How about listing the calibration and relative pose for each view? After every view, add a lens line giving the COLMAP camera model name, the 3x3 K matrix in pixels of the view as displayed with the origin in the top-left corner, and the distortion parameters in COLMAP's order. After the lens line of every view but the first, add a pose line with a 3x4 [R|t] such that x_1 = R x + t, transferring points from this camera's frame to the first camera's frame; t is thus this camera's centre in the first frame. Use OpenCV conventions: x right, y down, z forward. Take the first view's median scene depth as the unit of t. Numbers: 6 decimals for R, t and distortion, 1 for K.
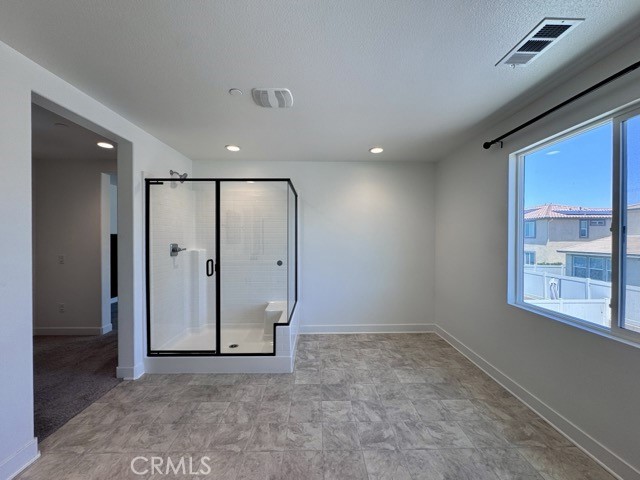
lens RADIAL K [[256.6, 0, 320.9], [0, 256.6, 240.1], [0, 0, 1]] dist [0.003824, 0.000445]
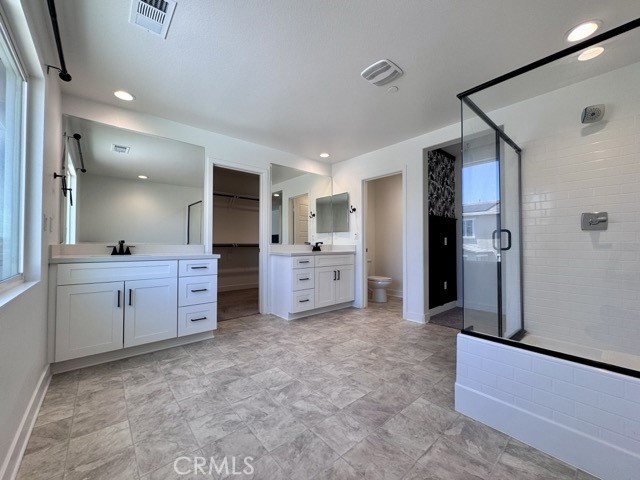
lens RADIAL K [[256.6, 0, 319.8], [0, 256.6, 239.4], [0, 0, 1]] dist [0.003824, 0.000445]
pose [[-0.770881, -0.016126, -0.636775, 0.712311], [-0.009408, 0.999859, -0.013931, 0.163646], [0.636910, -0.004749, -0.770923, 1.703250]]
